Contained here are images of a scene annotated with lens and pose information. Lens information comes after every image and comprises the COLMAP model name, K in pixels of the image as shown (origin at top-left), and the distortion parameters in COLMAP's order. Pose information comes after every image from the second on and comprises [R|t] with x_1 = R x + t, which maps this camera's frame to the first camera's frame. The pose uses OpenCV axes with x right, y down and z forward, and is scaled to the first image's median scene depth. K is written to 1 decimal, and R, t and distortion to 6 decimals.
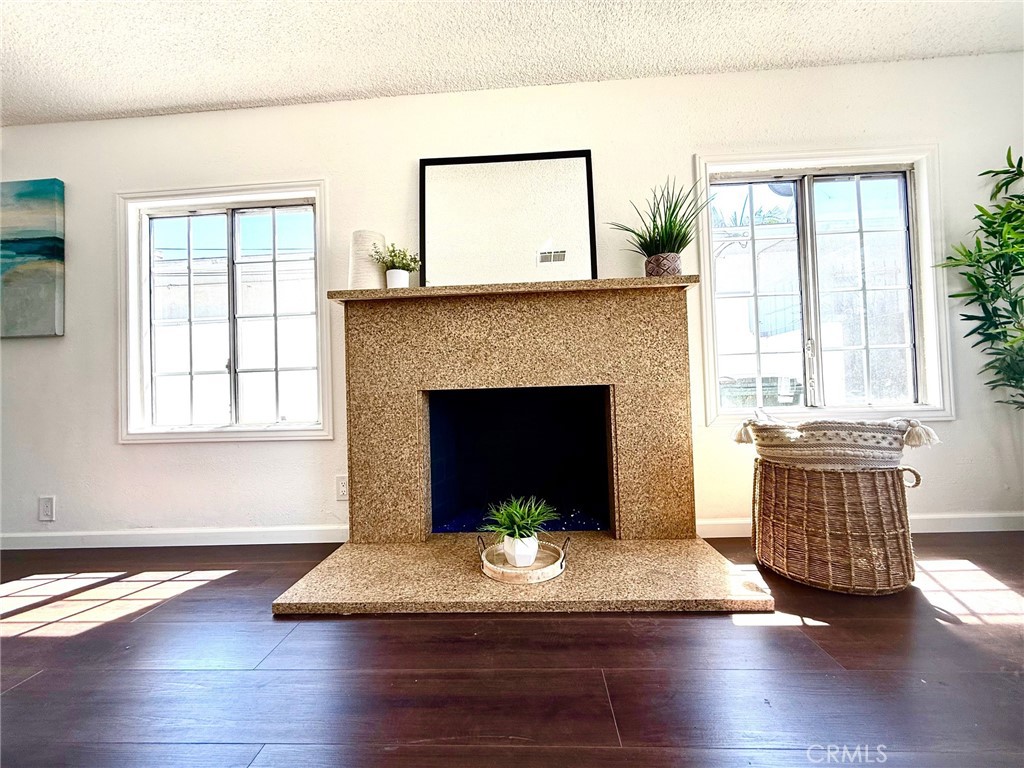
lens RADIAL K [[407.7, 0, 508.5], [0, 407.7, 383.1], [0, 0, 1]] dist [0.000427, 0.000255]
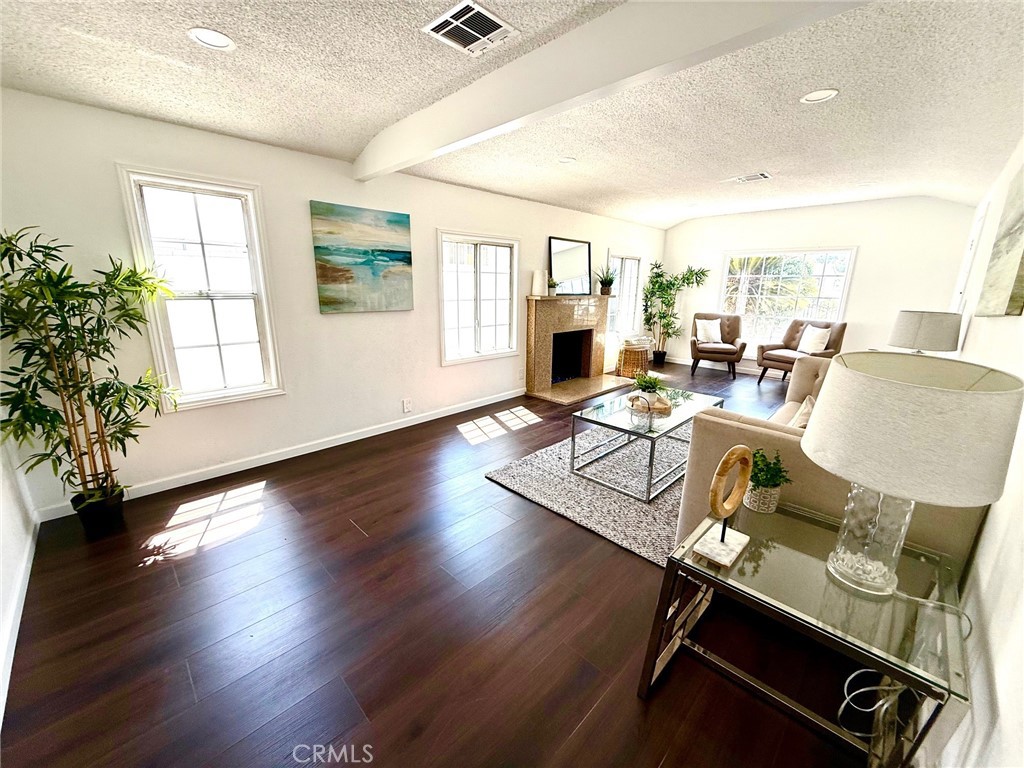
lens RADIAL K [[407.7, 0, 508.5], [0, 407.7, 383.1], [0, 0, 1]] dist [0.000427, 0.000255]
pose [[0.667832, -0.137685, 0.731466, -2.453101], [-0.050074, 0.972204, 0.228718, -0.266062], [-0.742626, -0.189372, 0.642375, -0.567073]]
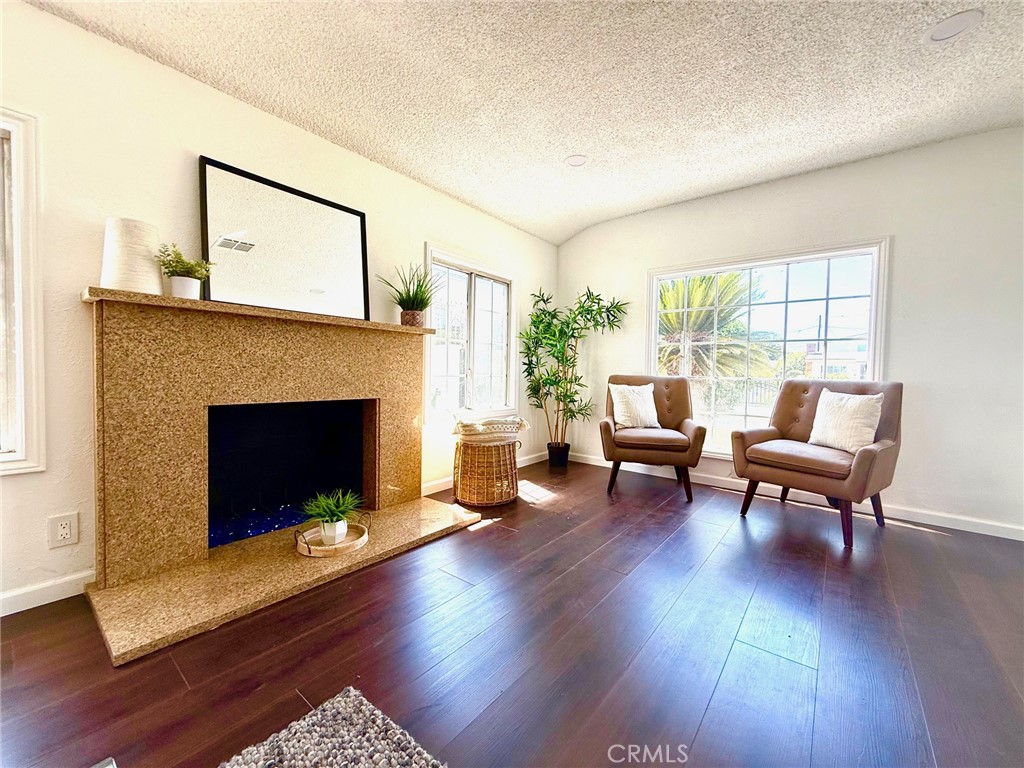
lens RADIAL K [[407.7, 0, 508.5], [0, 407.7, 383.1], [0, 0, 1]] dist [0.000427, 0.000255]
pose [[0.586367, 0.020638, 0.809783, -0.592598], [-0.053514, 0.998479, 0.013302, -0.088240], [-0.808276, -0.051134, 0.586579, -0.147315]]
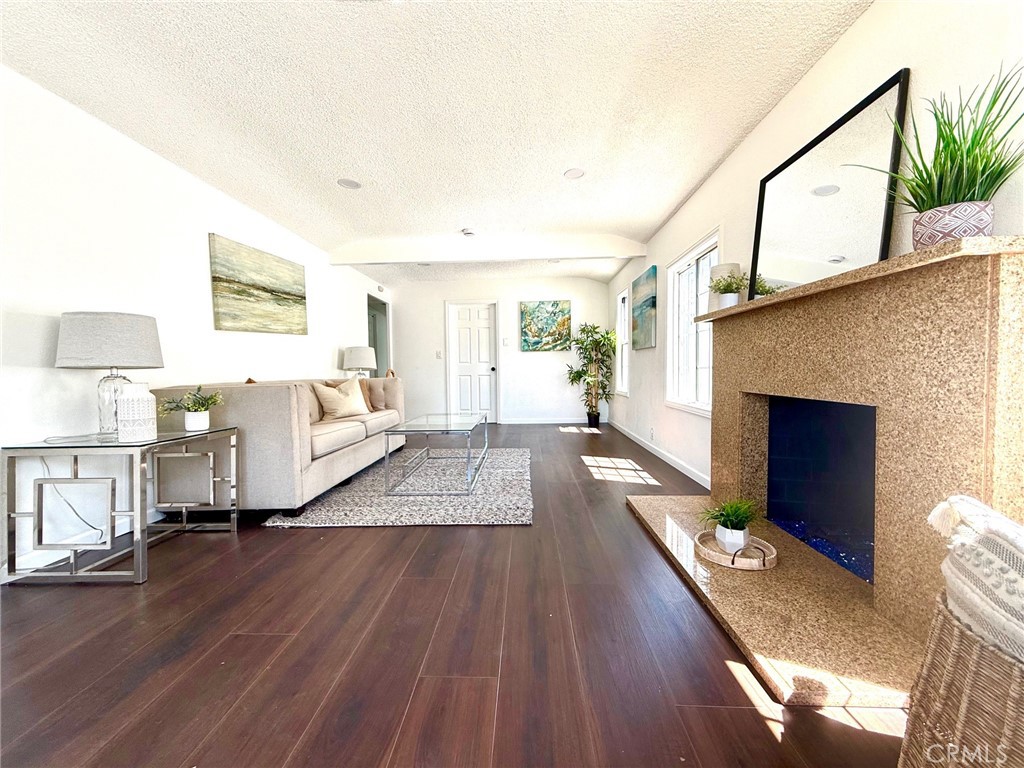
lens RADIAL K [[414.8, 0, 512.0], [0, 414.8, 384.0], [0, 0, 1]] dist [-0.000566, -0.000082]
pose [[0.021144, 0.067966, -0.997464, 0.989509], [0.031407, 0.997149, 0.068611, -0.110190], [0.999283, -0.032778, 0.018949, 0.317736]]
